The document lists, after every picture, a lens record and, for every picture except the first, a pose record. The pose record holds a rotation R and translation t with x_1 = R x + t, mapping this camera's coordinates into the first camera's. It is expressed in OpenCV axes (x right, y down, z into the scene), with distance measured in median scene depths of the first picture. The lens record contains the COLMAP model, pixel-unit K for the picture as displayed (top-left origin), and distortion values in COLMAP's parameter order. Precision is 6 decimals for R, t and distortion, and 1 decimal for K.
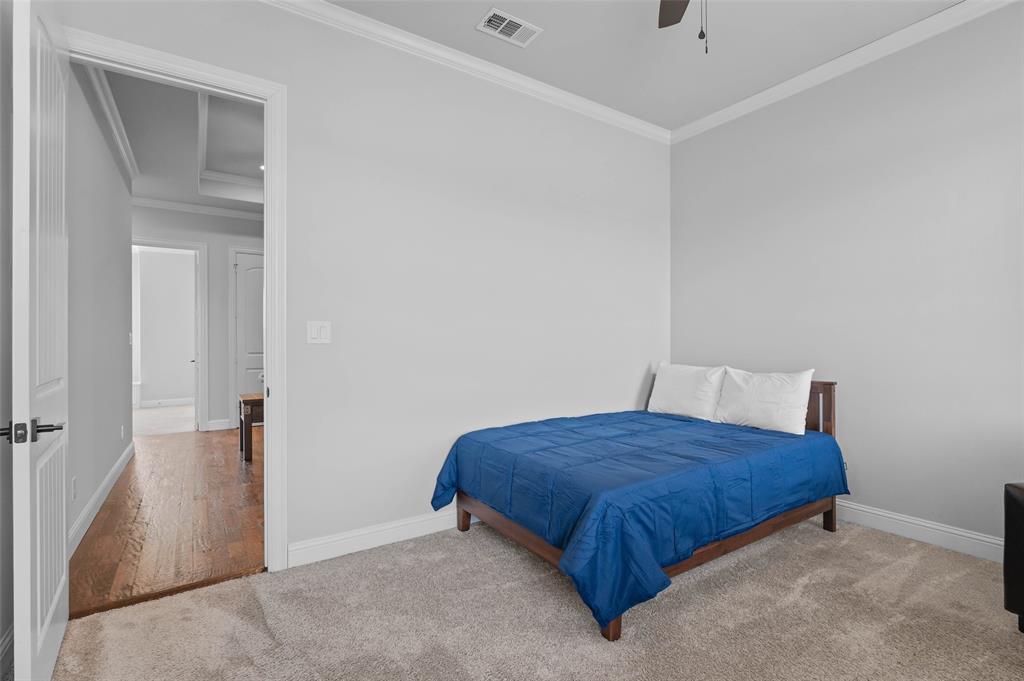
lens RADIAL K [[476.5, 0, 509.9], [0, 476.5, 341.5], [0, 0, 1]] dist [-0.011250, 0.001499]
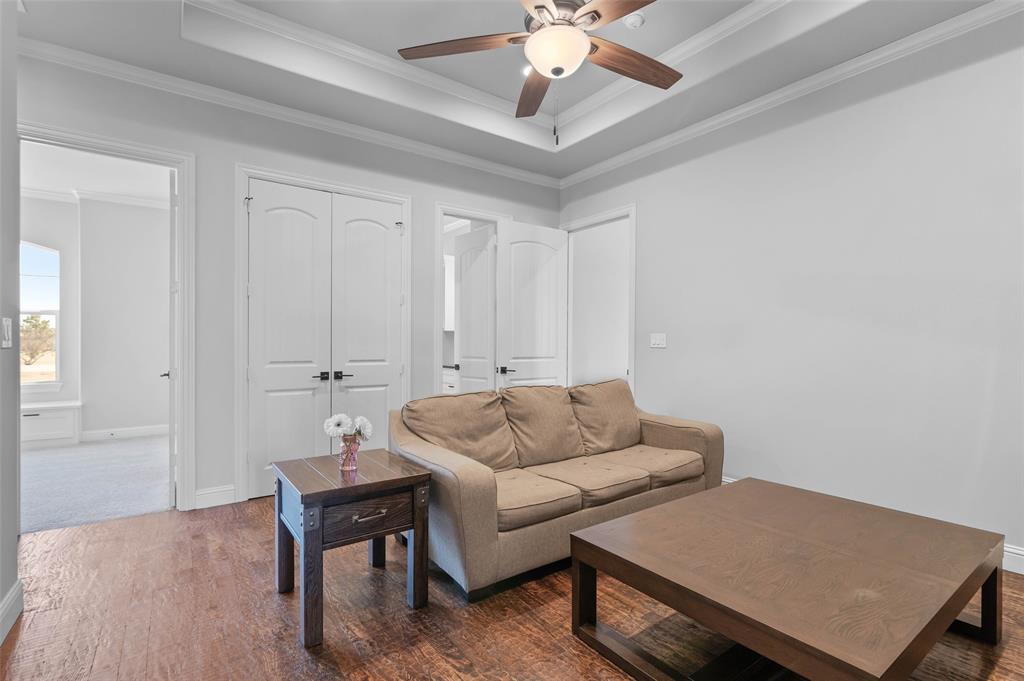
lens RADIAL K [[476.5, 0, 514.2], [0, 476.5, 341.9], [0, 0, 1]] dist [-0.011250, 0.001499]
pose [[0.998839, 0.005166, 0.047898, -0.301993], [-0.005278, 0.999984, 0.002207, -0.001876], [-0.047886, -0.002457, 0.998850, 0.448215]]
